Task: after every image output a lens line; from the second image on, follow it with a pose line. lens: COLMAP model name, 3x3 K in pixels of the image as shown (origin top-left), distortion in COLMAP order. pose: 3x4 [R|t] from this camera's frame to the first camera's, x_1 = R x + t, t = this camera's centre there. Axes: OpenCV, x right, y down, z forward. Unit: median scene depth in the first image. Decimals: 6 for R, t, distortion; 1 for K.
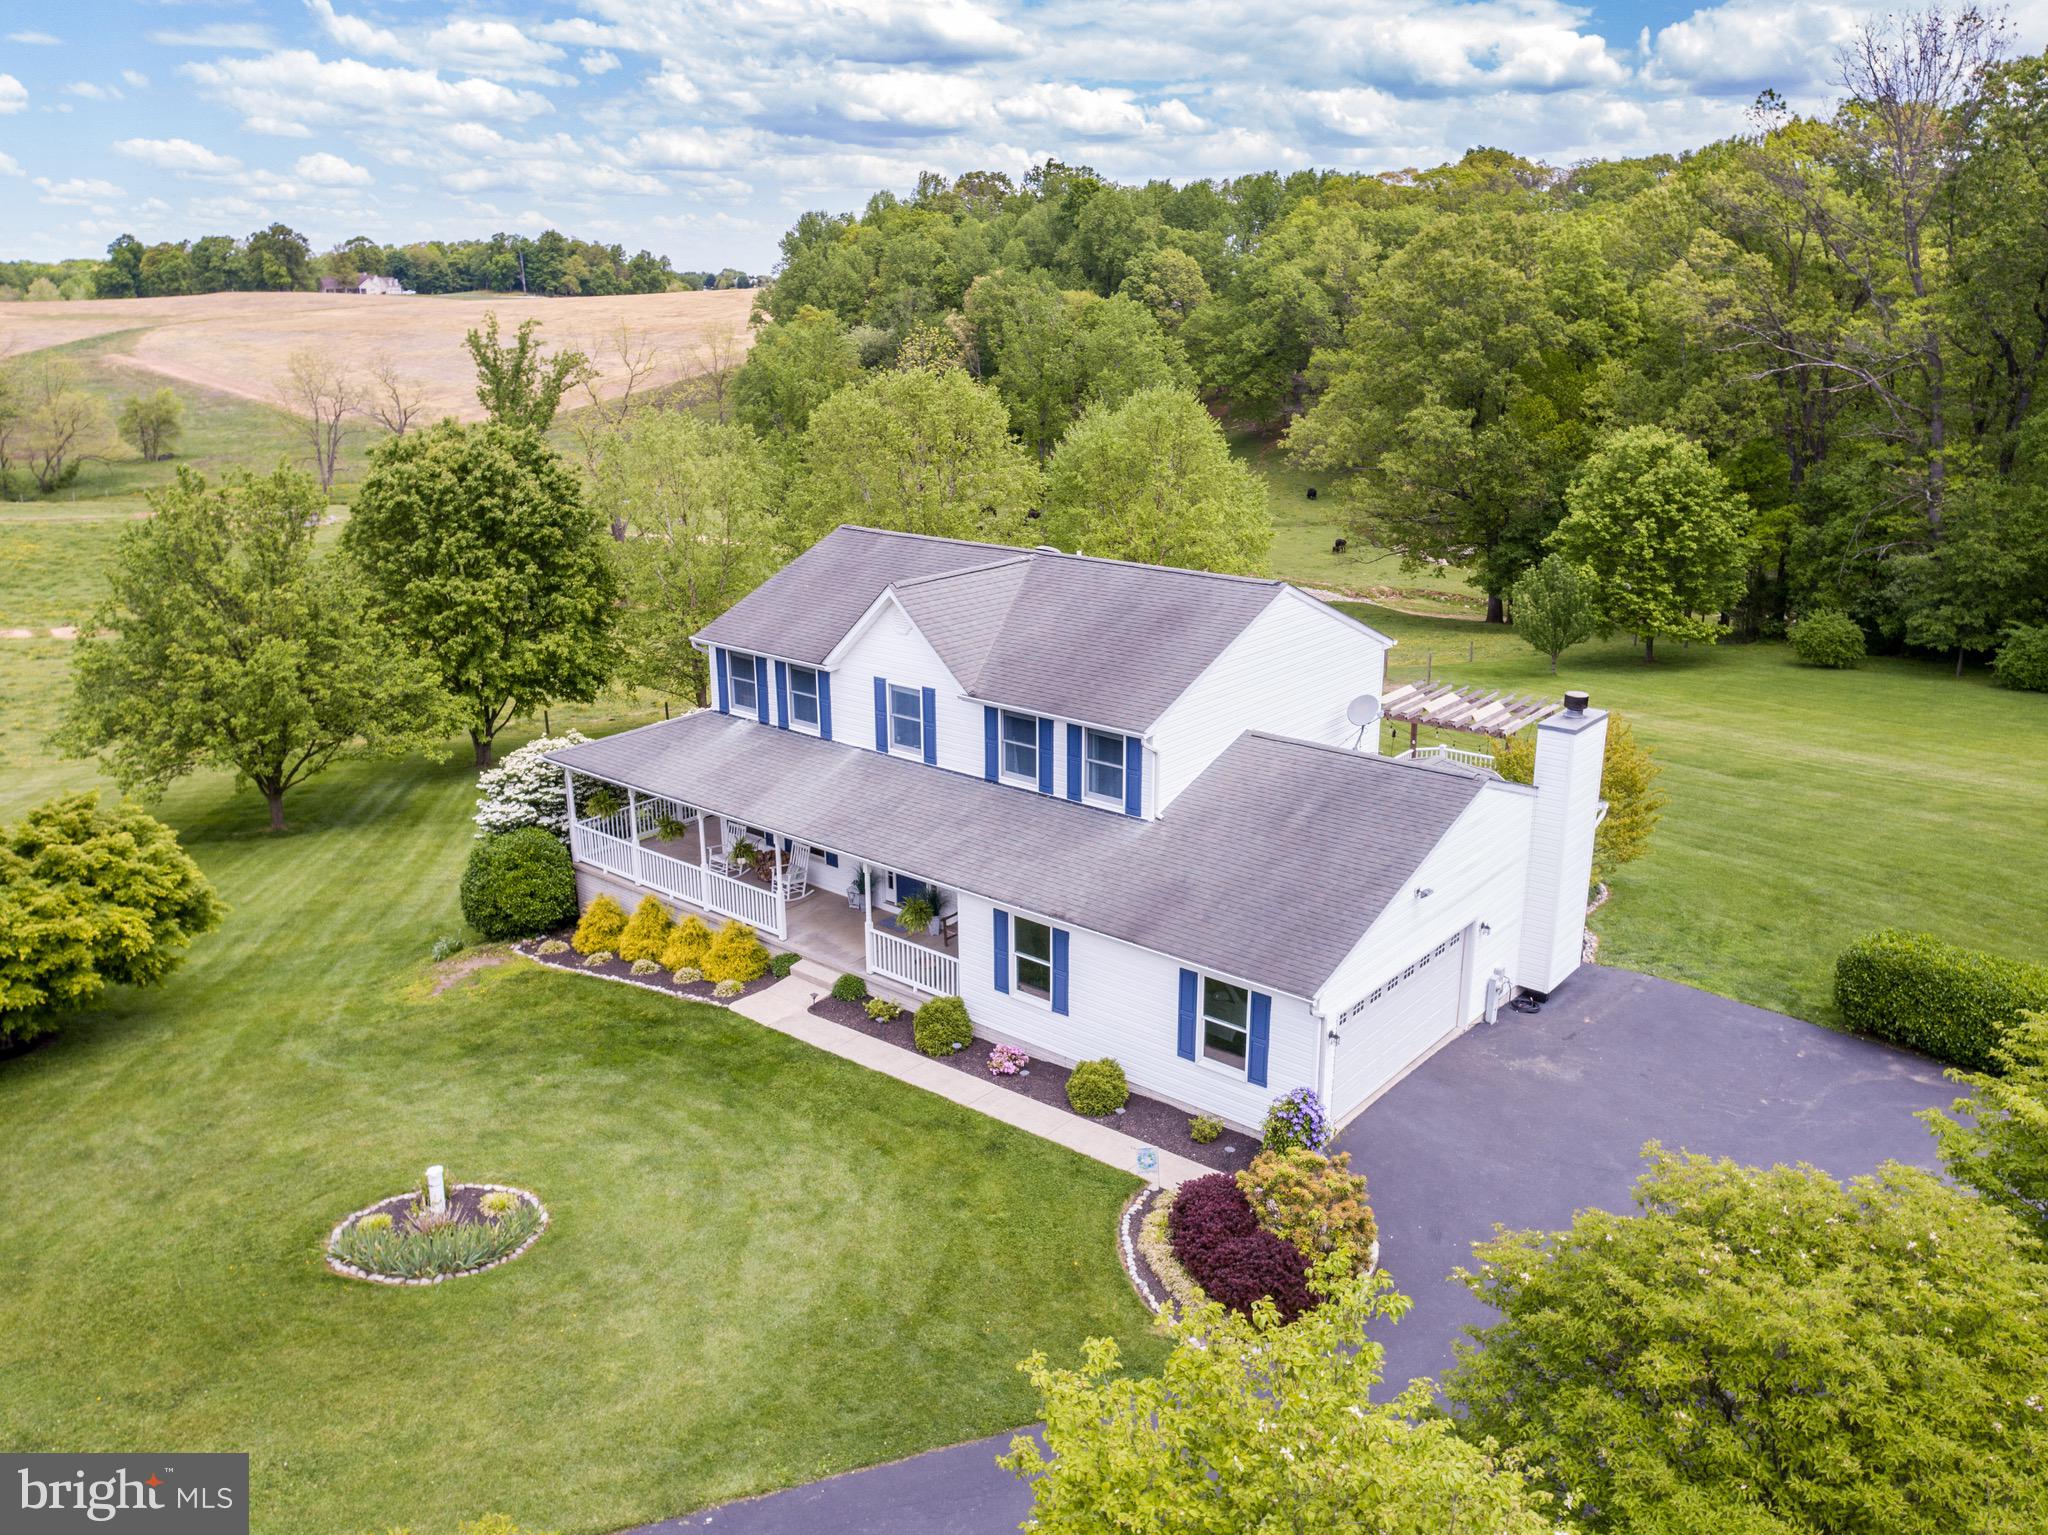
lens RADIAL K [[1560.3, 0, 1021.0], [0, 1560.3, 762.1], [0, 0, 1]] dist [-0.023658, 0.020515]
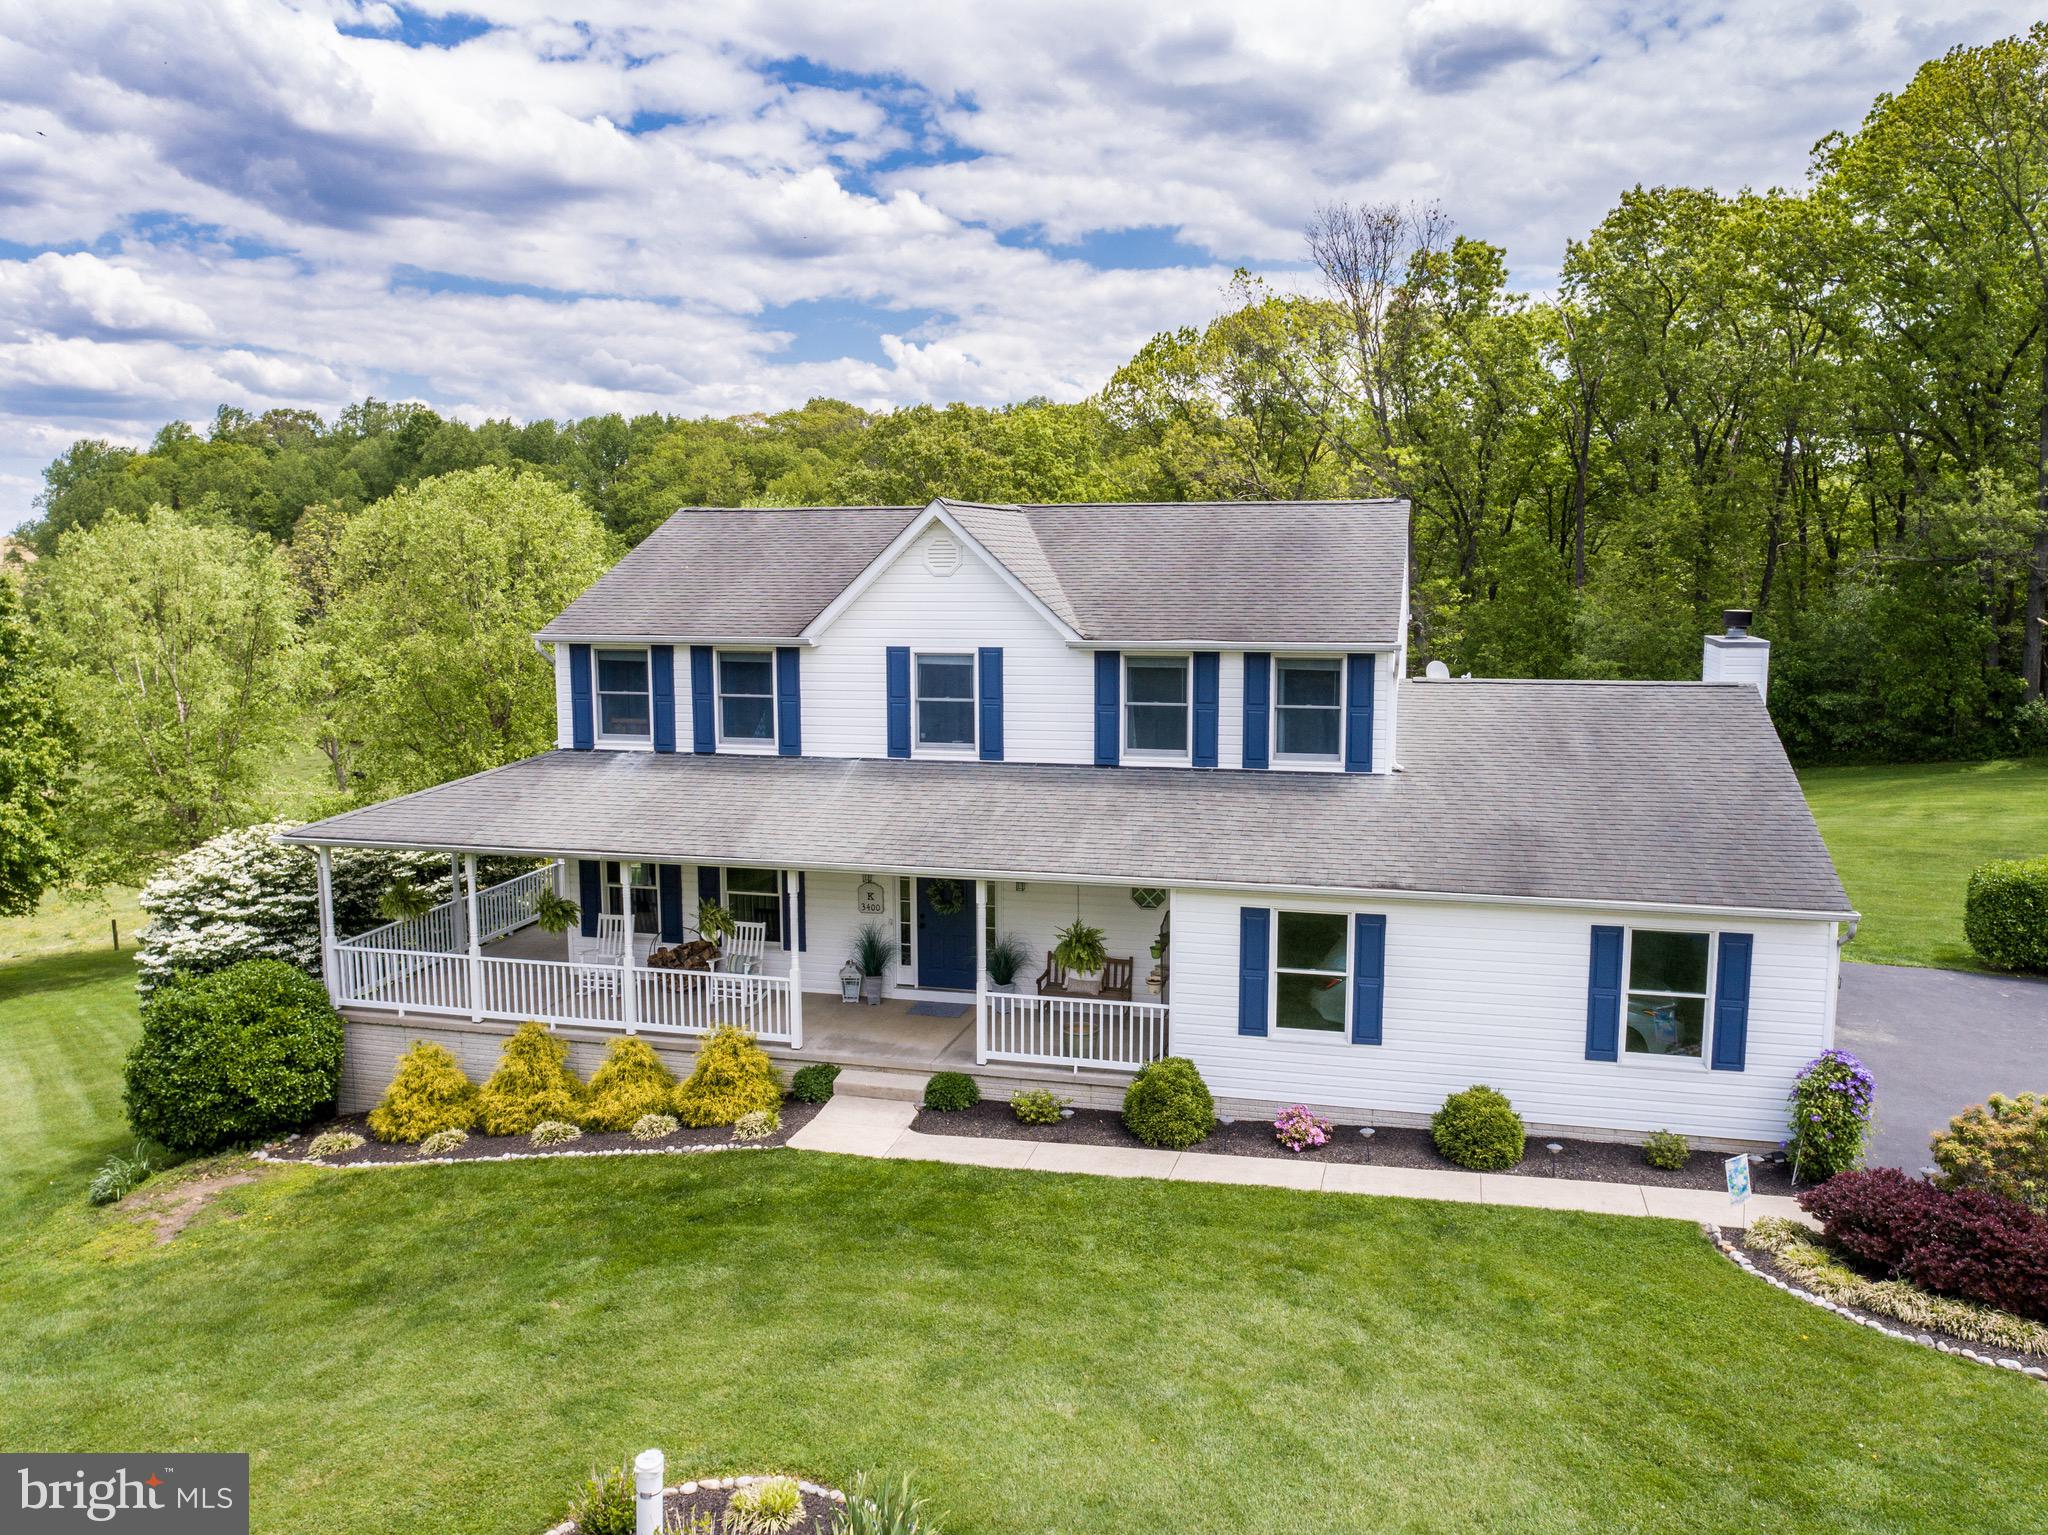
lens RADIAL K [[1560.3, 0, 1021.0], [0, 1560.3, 762.1], [0, 0, 1]] dist [-0.023658, 0.020515]
pose [[0.904890, -0.053619, 0.422255, -0.183152], [0.123578, 0.982398, -0.140079, 0.054476], [-0.407312, 0.178938, 0.895588, 0.199880]]
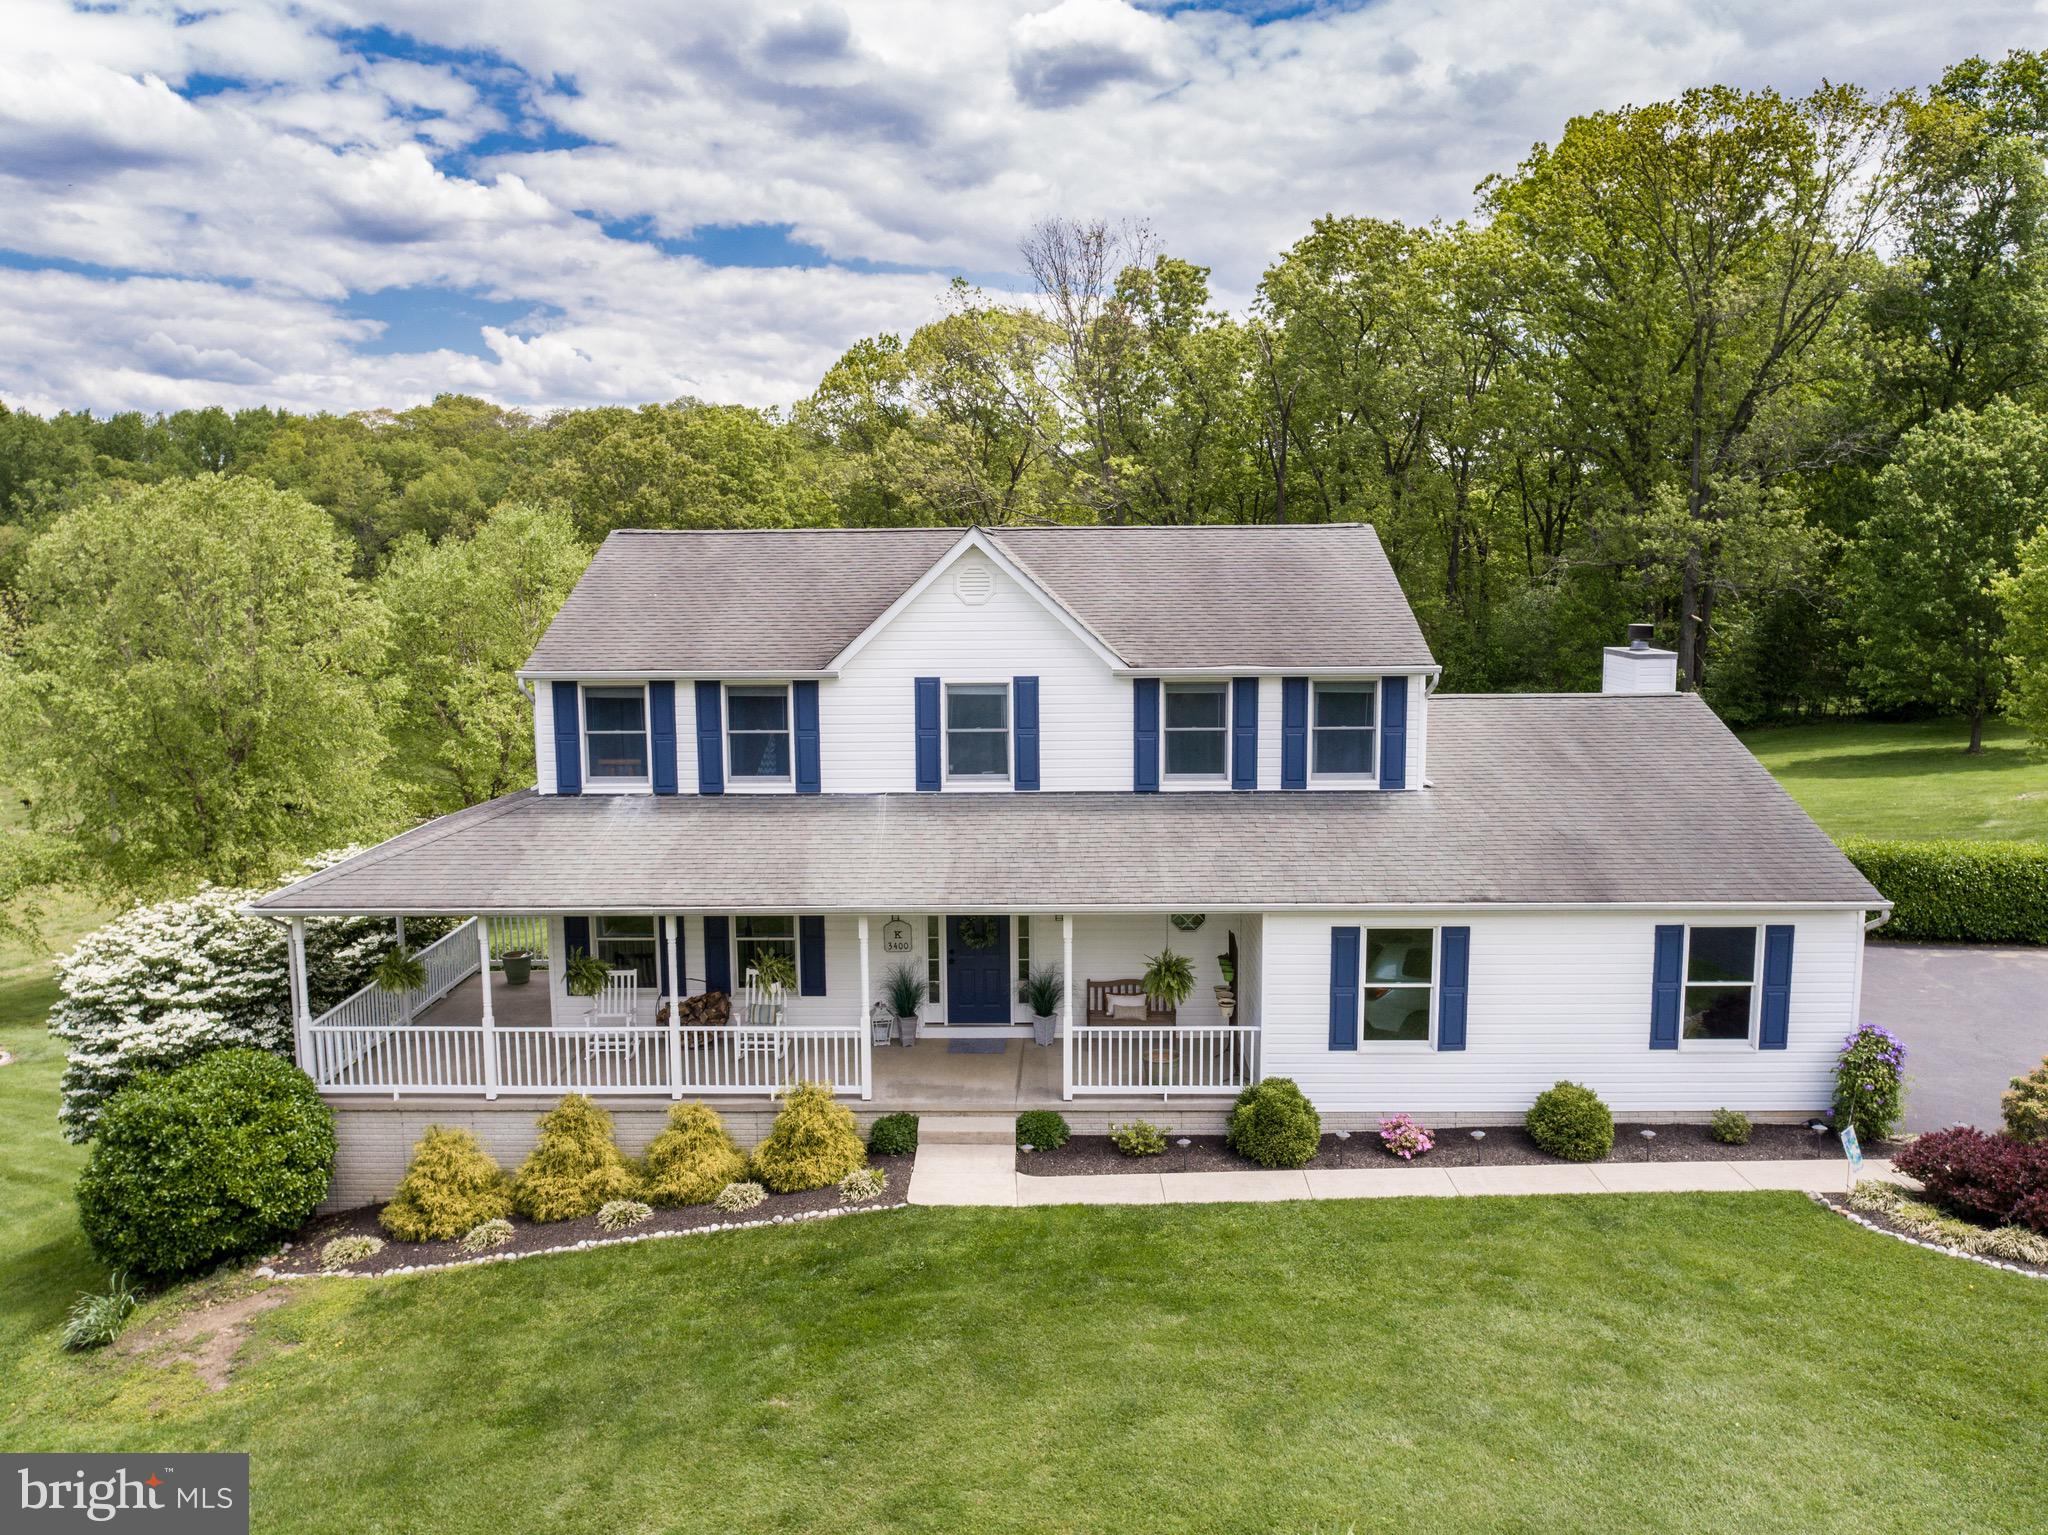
lens RADIAL K [[1560.3, 0, 1021.0], [0, 1560.3, 762.1], [0, 0, 1]] dist [-0.023658, 0.020515]
pose [[0.779741, -0.083463, 0.620515, -0.261651], [0.187126, 0.976842, -0.103751, 0.032281], [-0.597485, 0.197013, 0.777301, 0.249934]]
